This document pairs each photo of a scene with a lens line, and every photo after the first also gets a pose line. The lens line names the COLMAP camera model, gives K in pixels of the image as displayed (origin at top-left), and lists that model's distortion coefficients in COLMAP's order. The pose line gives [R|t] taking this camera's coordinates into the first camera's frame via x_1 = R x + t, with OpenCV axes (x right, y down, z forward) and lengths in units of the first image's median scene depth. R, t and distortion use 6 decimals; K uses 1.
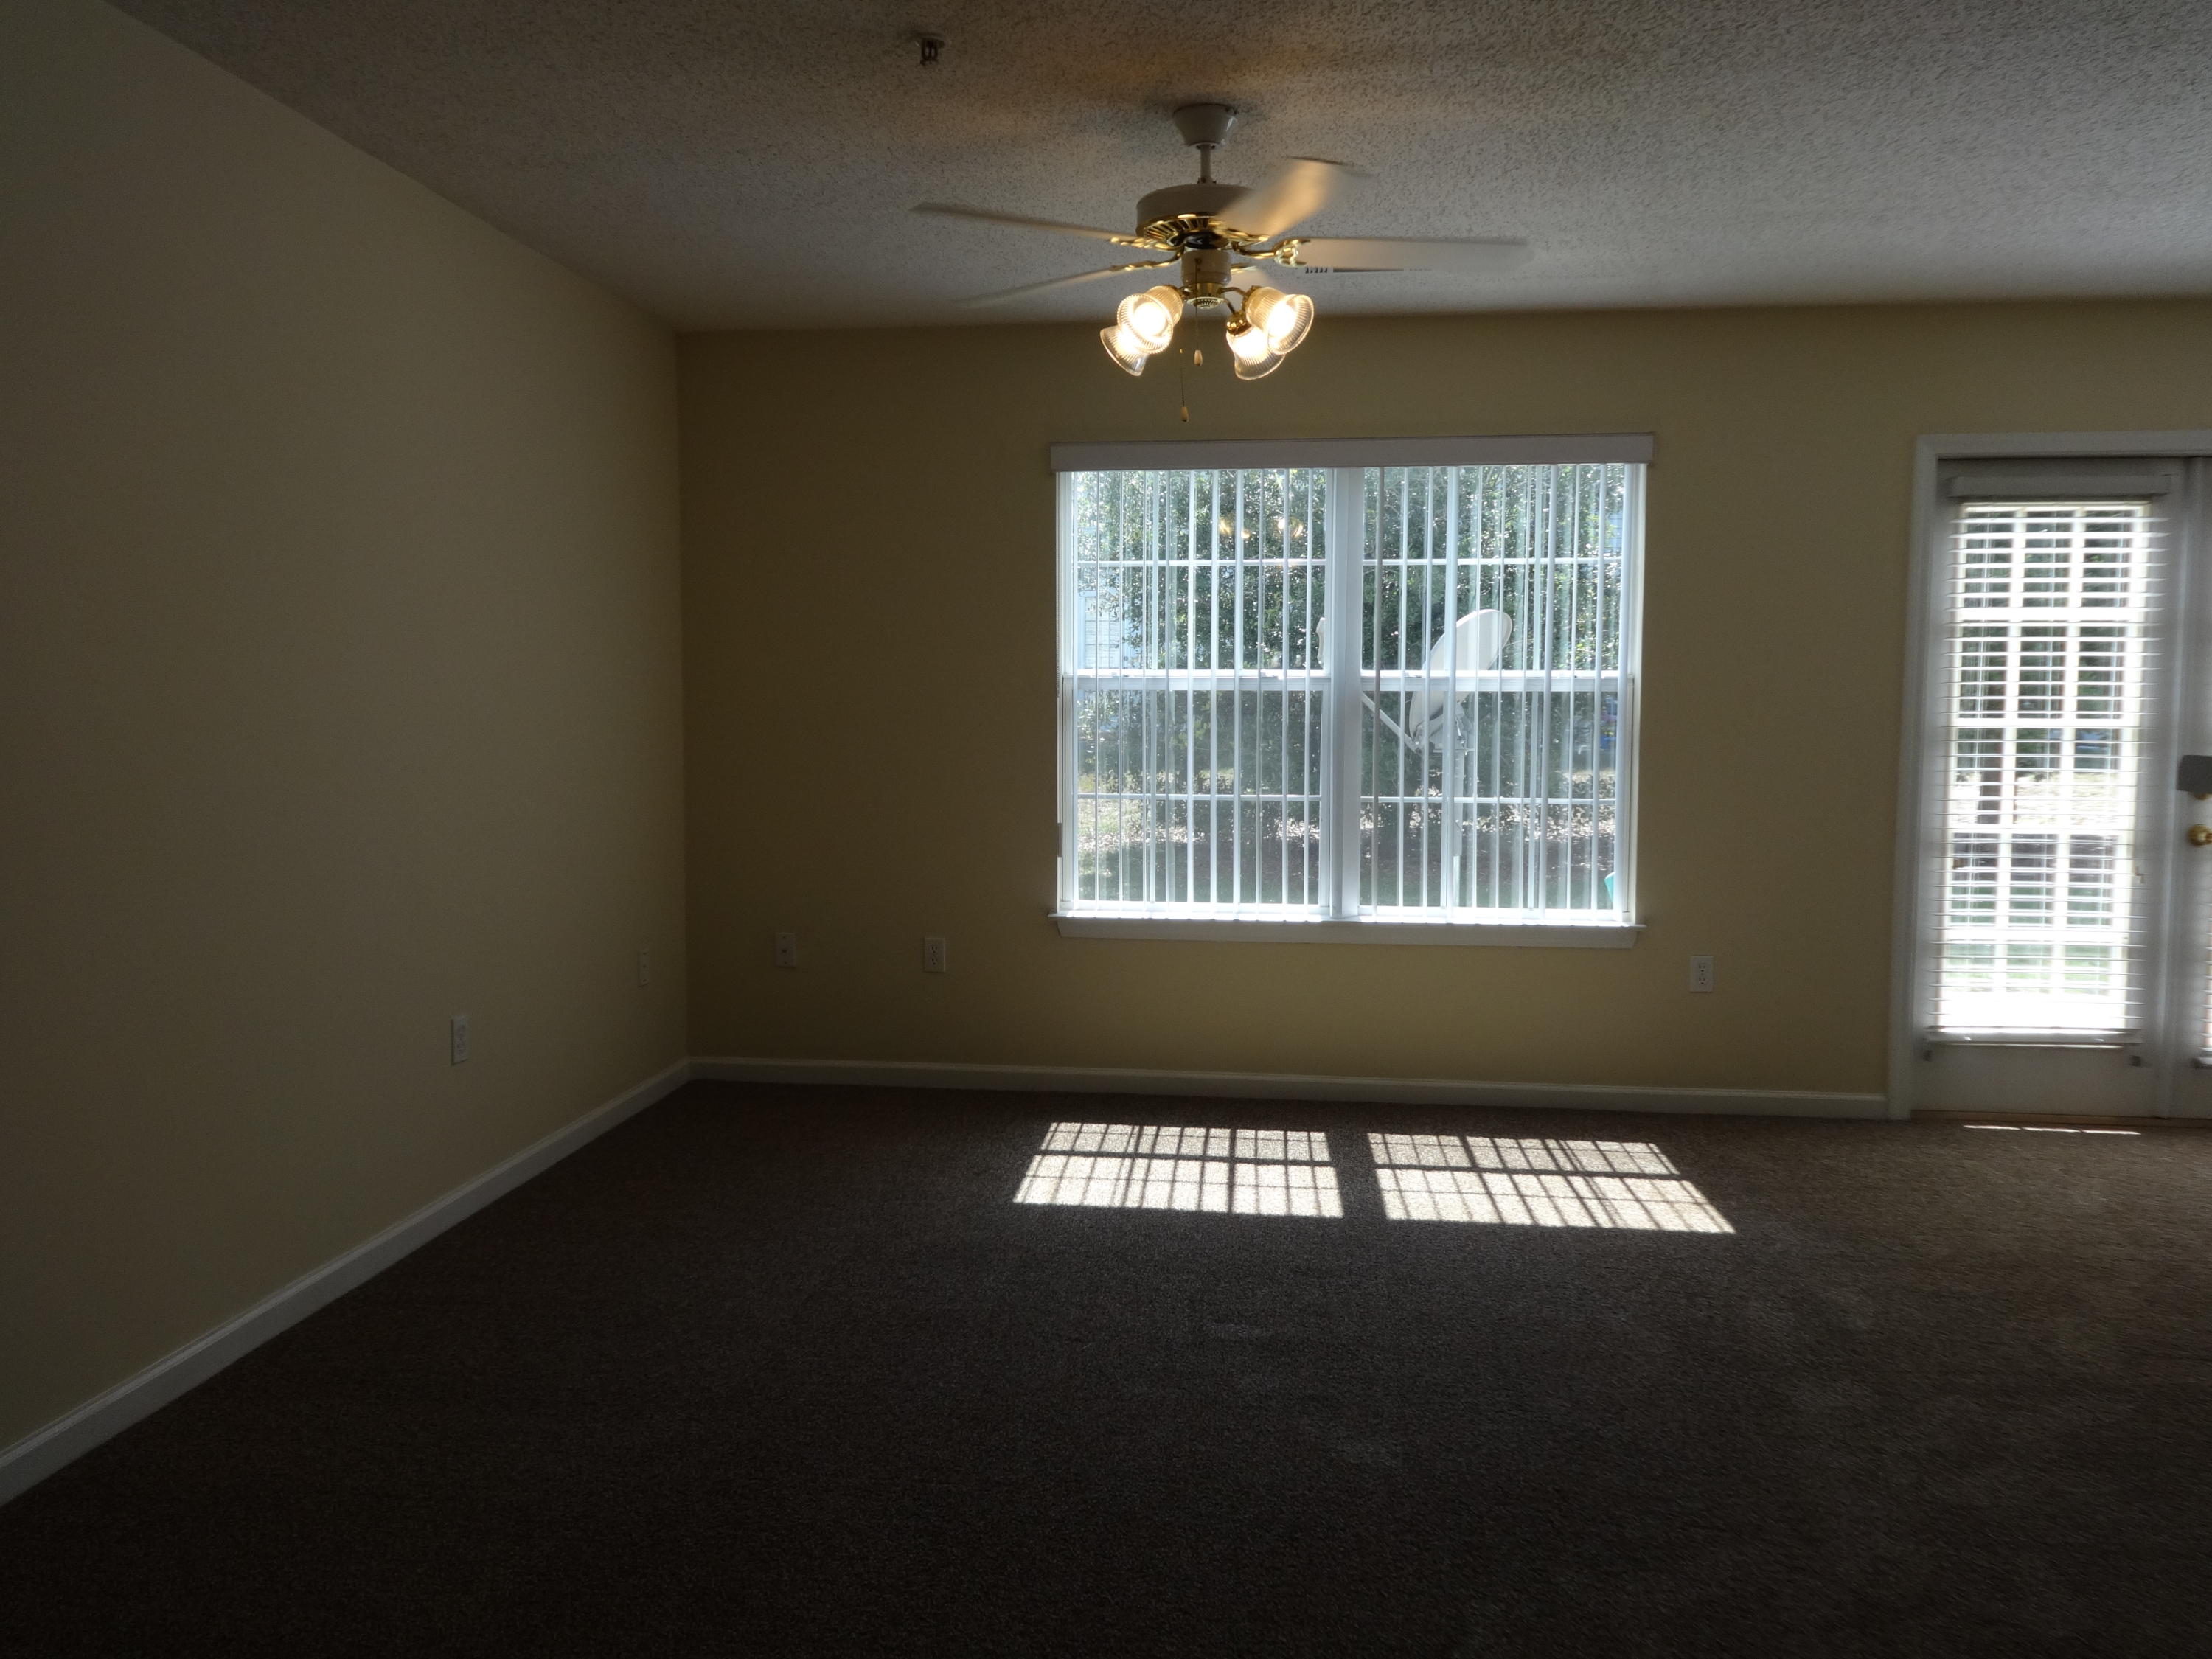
lens RADIAL K [[1639.7, 0, 1106.0], [0, 1639.7, 829.5], [0, 0, 1]] dist [-0.015606, 0.006552]
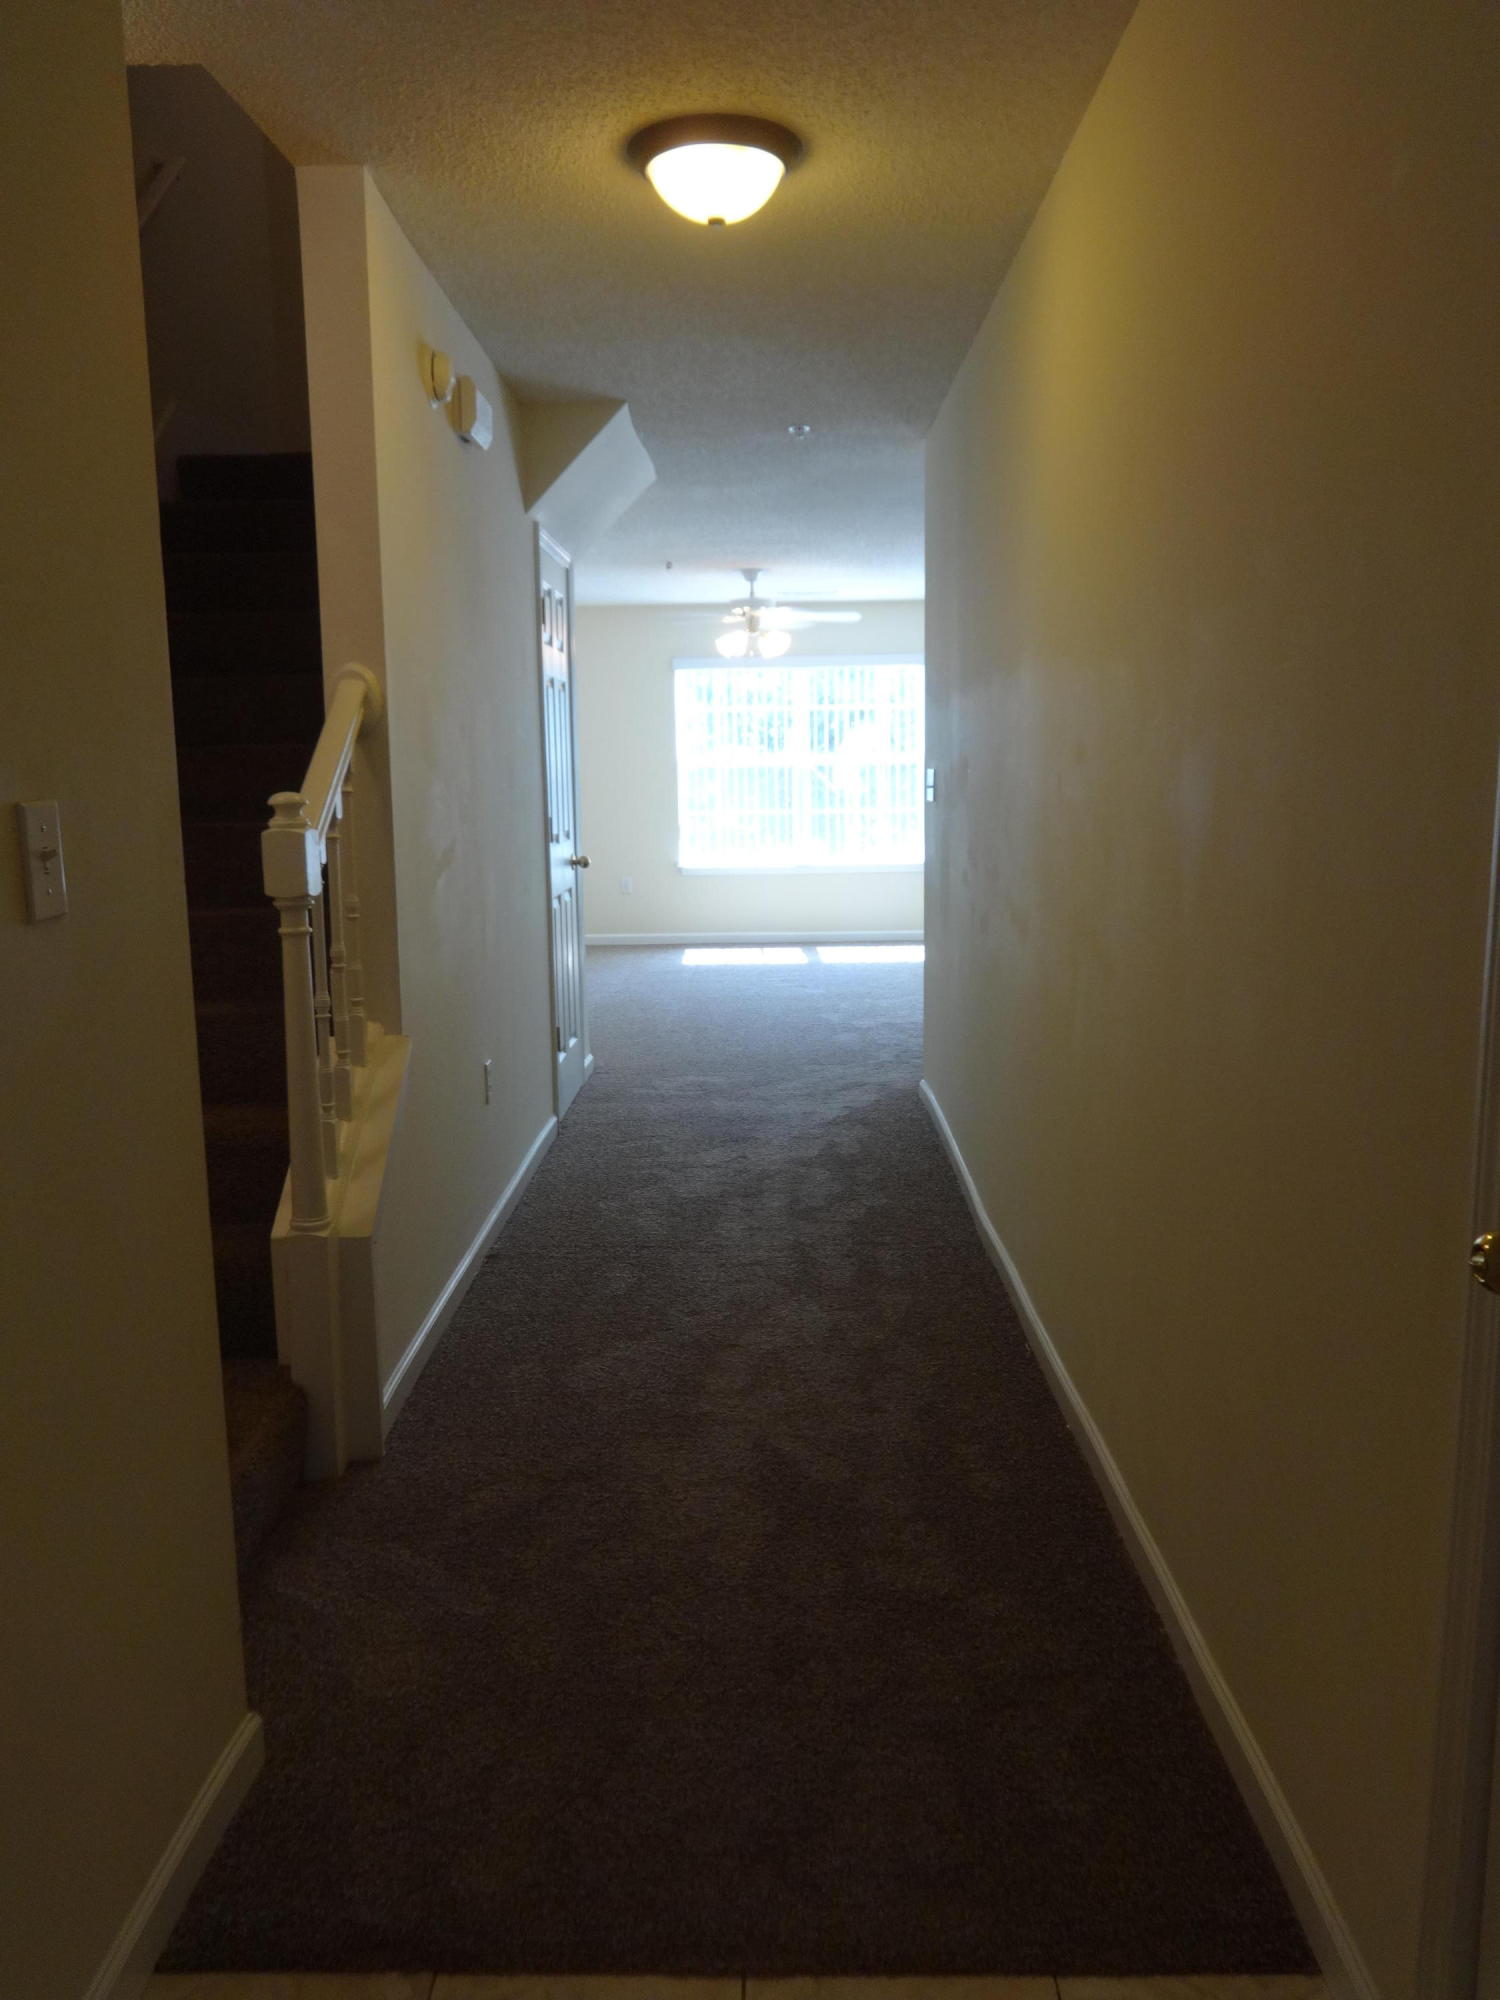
lens RADIAL K [[1482.6, 0, 750.0], [0, 1482.6, 1000.0], [0, 0, 1]] dist [-0.015606, 0.006552]
pose [[0.994071, -0.032709, 0.103697, -0.162993], [0.025333, 0.997107, 0.071665, 0.097517], [-0.105741, -0.068613, 0.992024, -1.137898]]
